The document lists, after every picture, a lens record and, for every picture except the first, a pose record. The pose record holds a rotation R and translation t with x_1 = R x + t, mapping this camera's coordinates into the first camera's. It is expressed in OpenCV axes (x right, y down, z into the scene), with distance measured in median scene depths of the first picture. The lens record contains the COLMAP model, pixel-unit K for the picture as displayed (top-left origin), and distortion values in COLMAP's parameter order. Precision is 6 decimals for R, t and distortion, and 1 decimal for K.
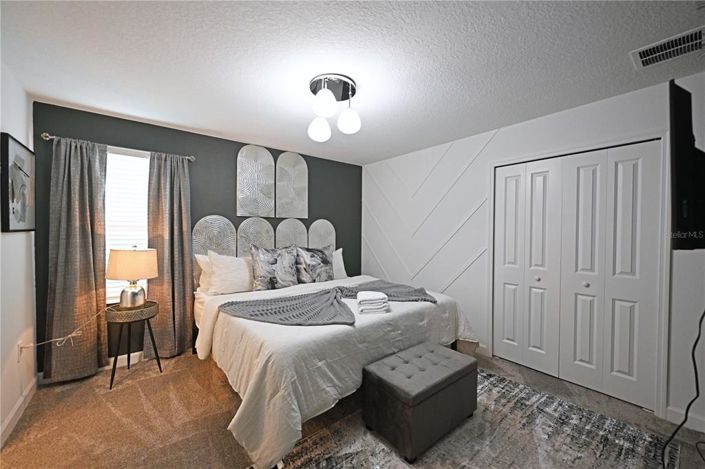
lens RADIAL K [[280.8, 0, 352.5], [0, 280.8, 234.5], [0, 0, 1]] dist [0.001299, 0.000008]
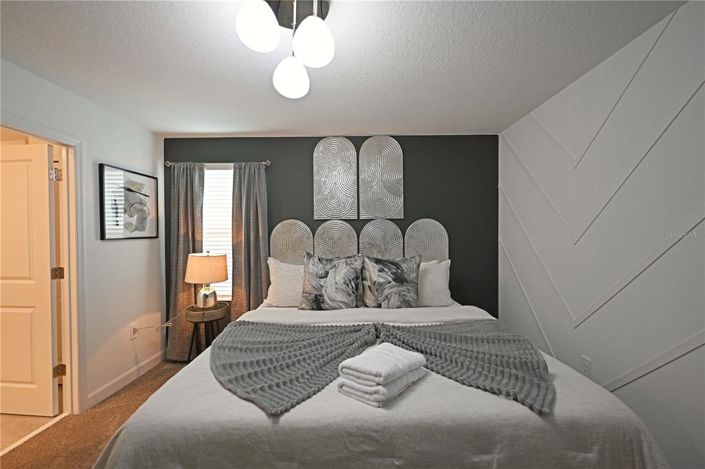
lens RADIAL K [[280.8, 0, 352.5], [0, 280.8, 234.5], [0, 0, 1]] dist [0.001299, 0.000008]
pose [[0.771589, -0.009409, -0.636051, 0.290012], [0.004269, 0.999945, -0.009614, -0.009662], [0.636107, 0.004703, 0.771587, 0.438793]]
